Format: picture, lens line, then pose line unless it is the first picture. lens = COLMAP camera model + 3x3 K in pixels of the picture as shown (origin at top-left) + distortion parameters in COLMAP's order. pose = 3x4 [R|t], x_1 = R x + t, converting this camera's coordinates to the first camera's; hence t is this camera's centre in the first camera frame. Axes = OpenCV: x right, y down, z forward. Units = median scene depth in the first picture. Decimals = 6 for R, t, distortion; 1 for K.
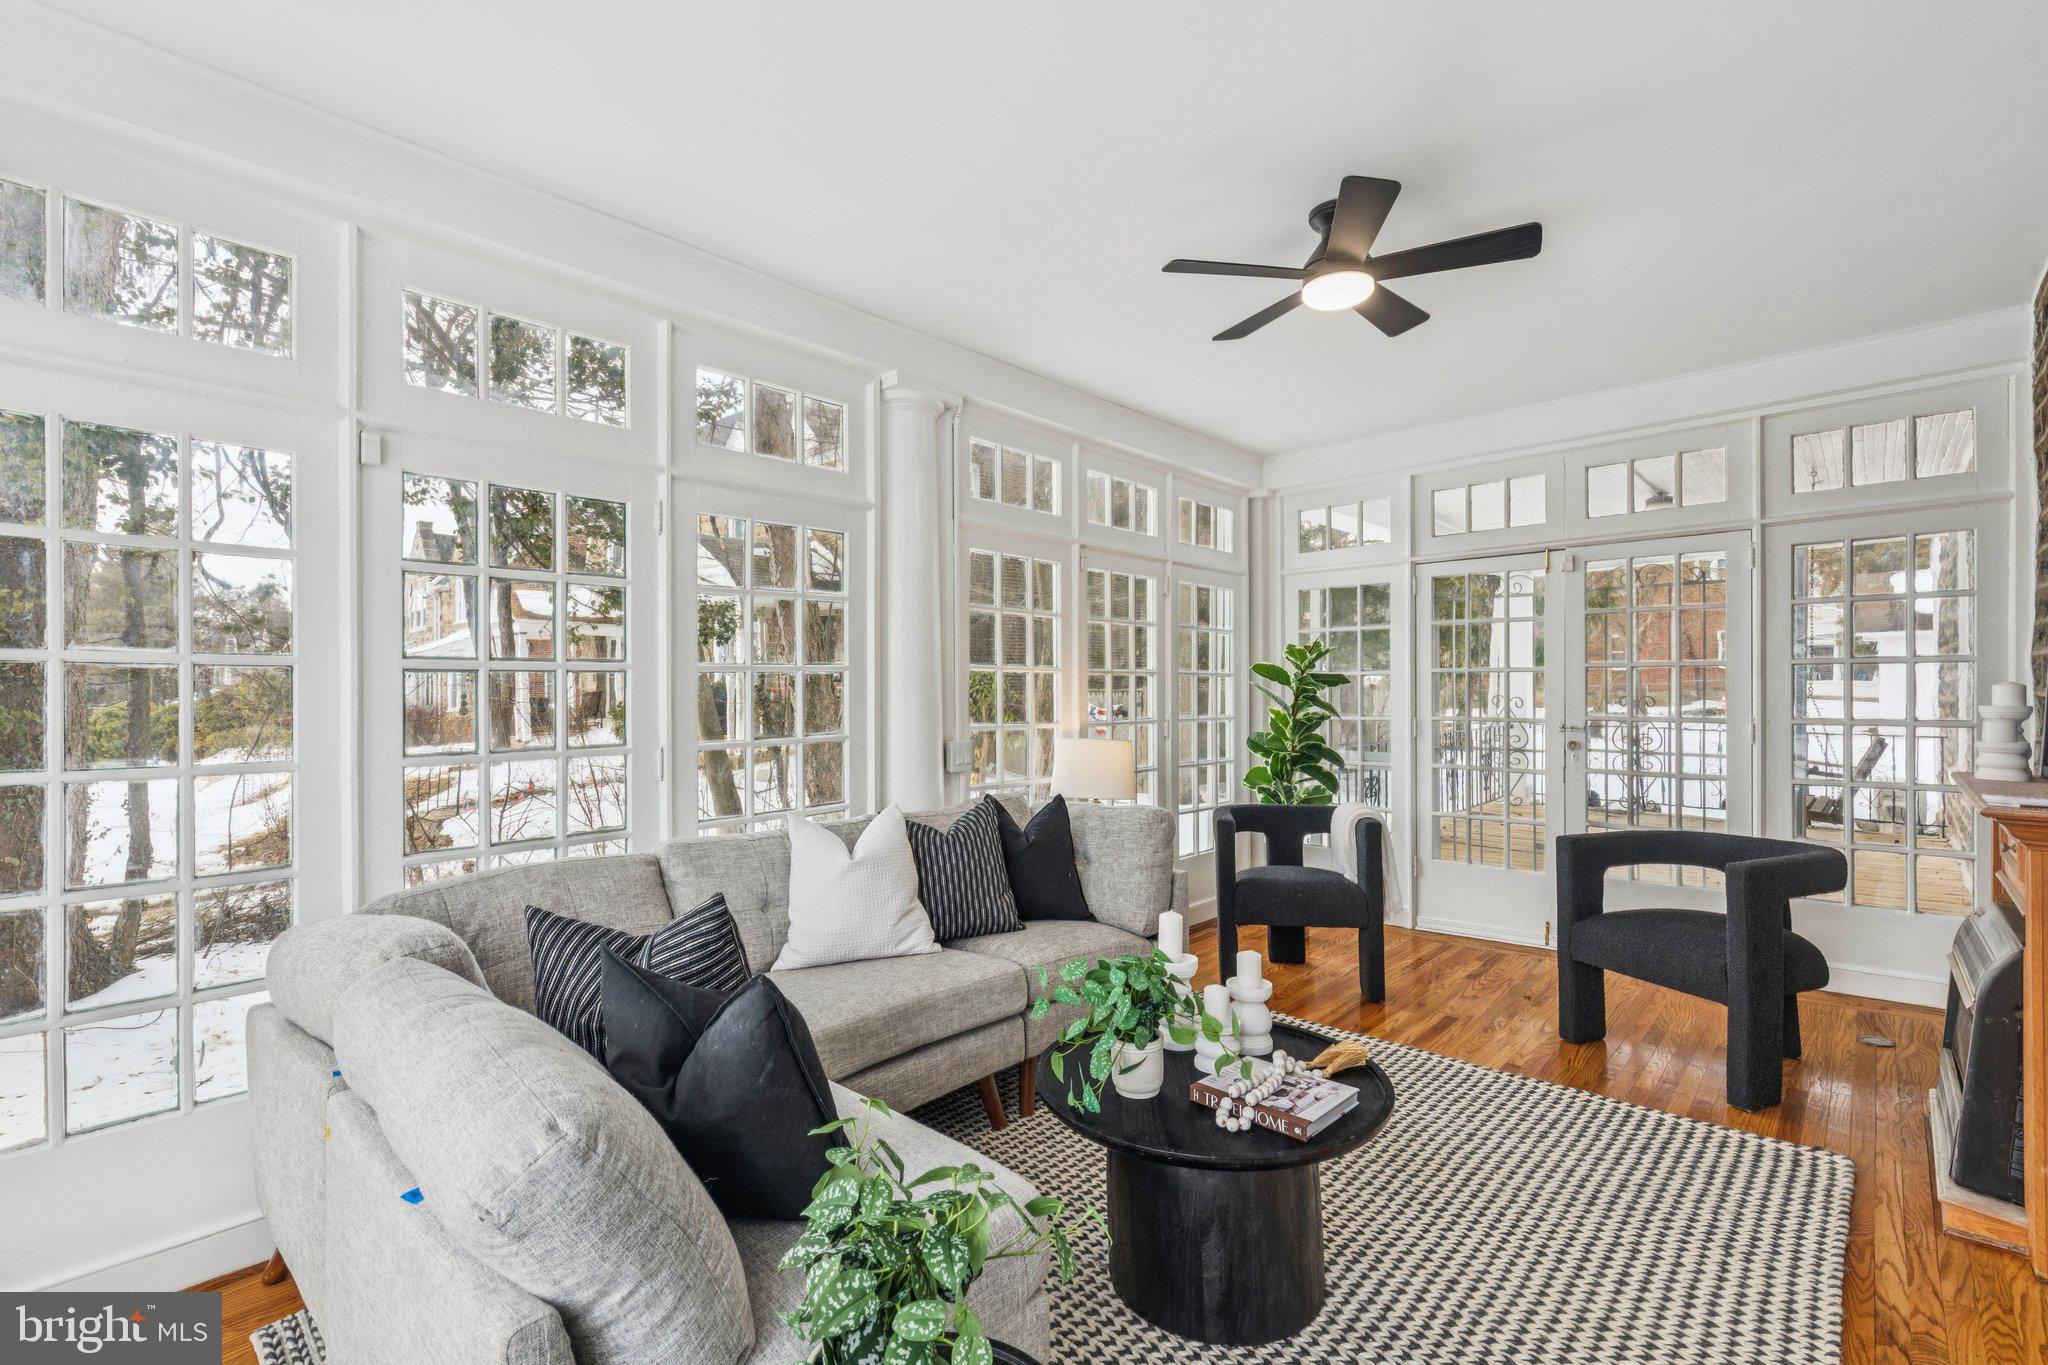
lens RADIAL K [[920.5, 0, 1025.8], [0, 920.5, 687.7], [0, 0, 1]] dist [0.008122, -0.000996]
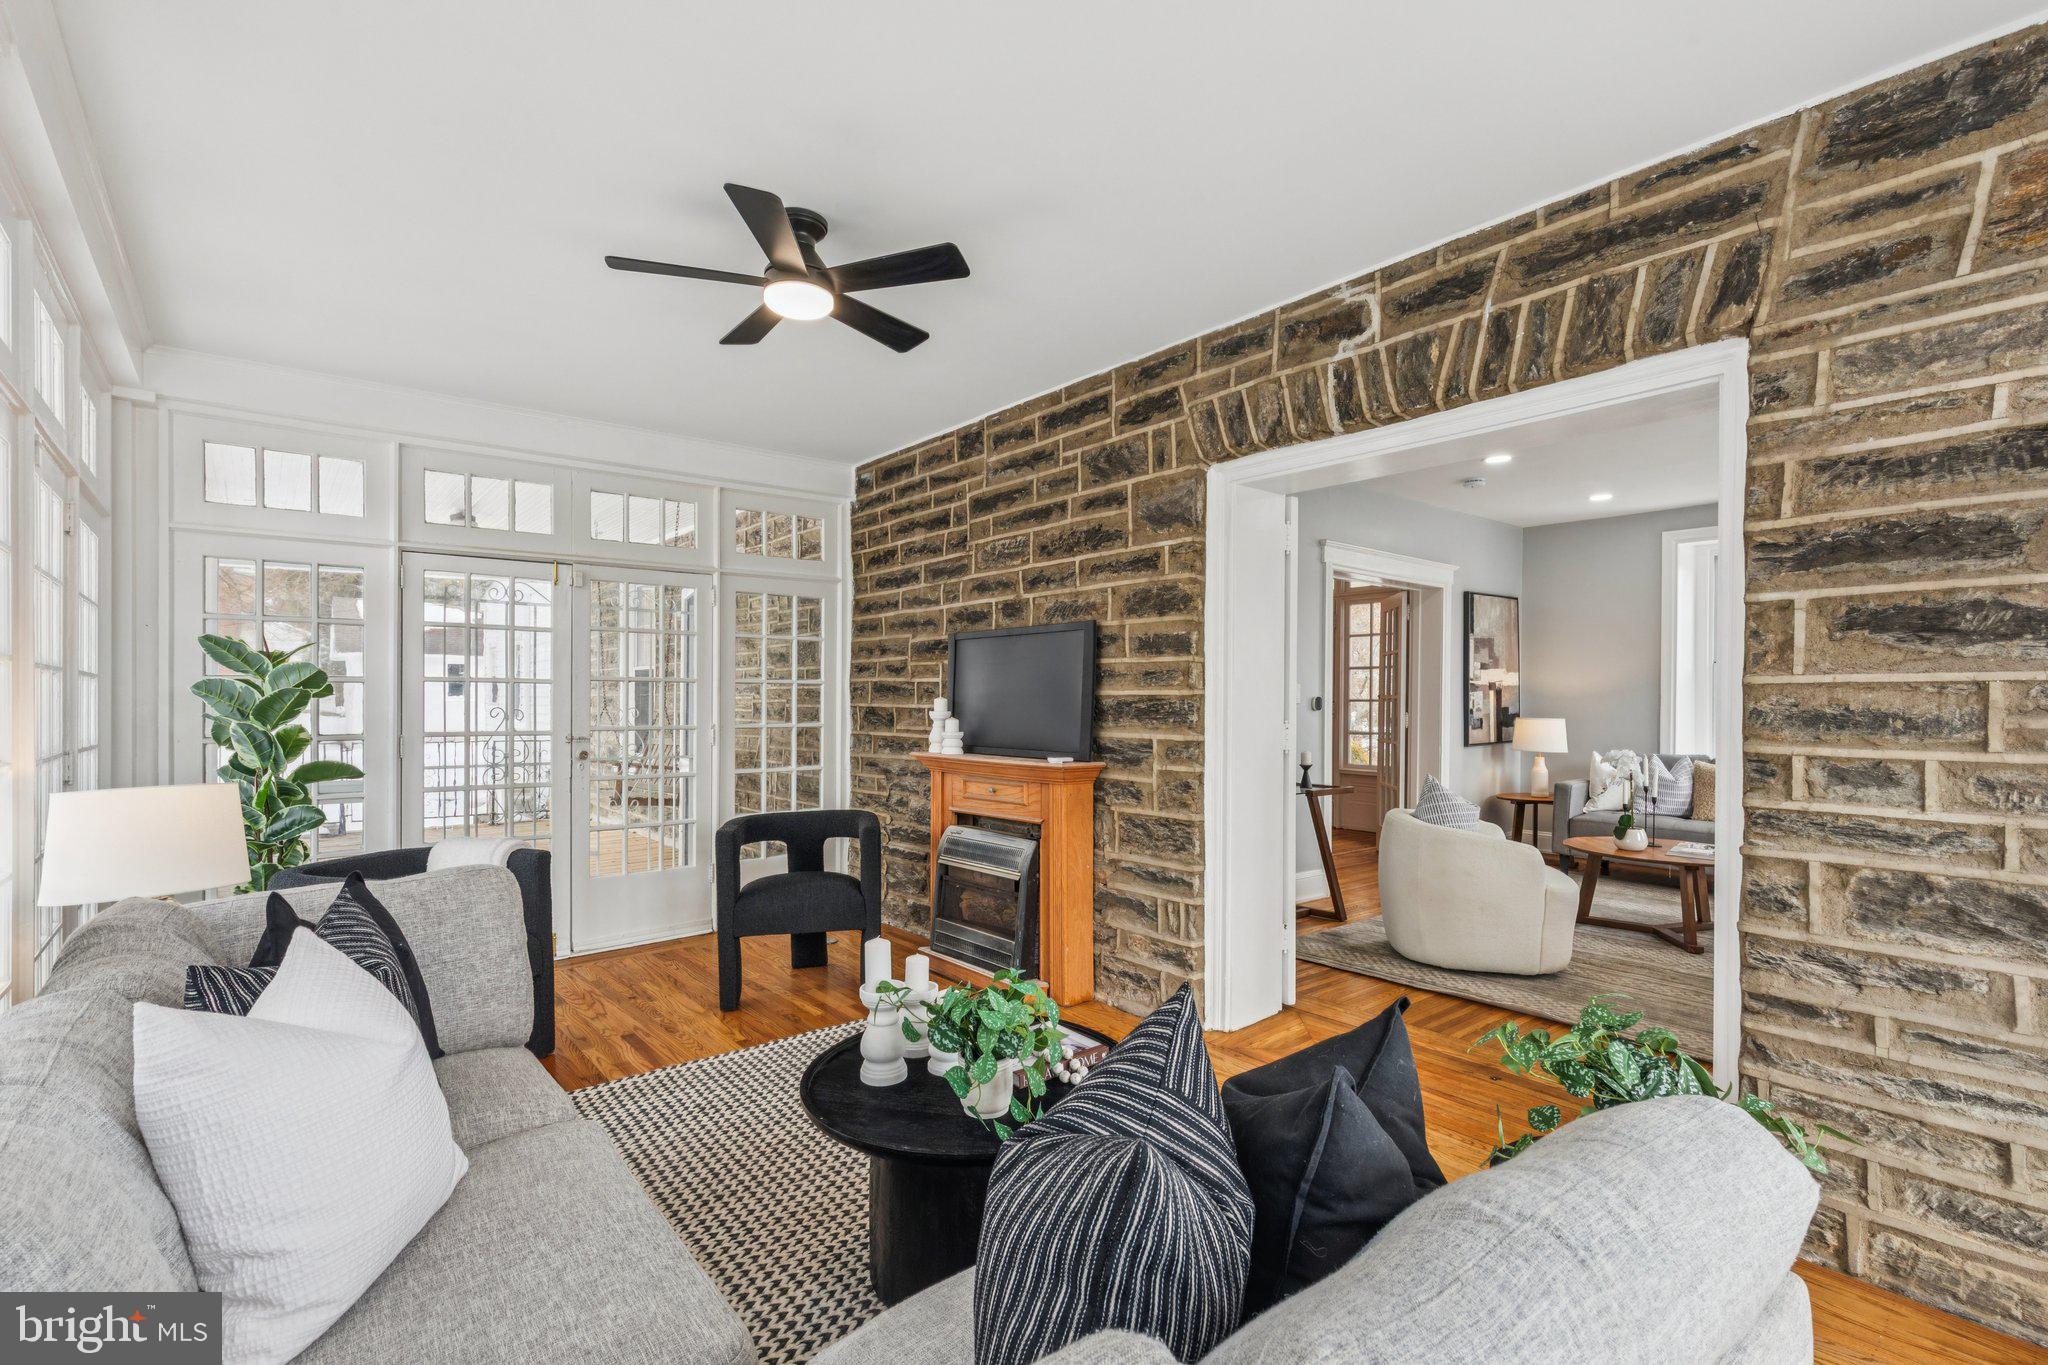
lens RADIAL K [[920.5, 0, 1025.8], [0, 920.5, 687.7], [0, 0, 1]] dist [0.008122, -0.000996]
pose [[0.083976, 0.021298, 0.996240, -0.516689], [0.004474, 0.999753, -0.021750, 0.017145], [-0.996458, 0.006284, 0.083860, 0.540055]]
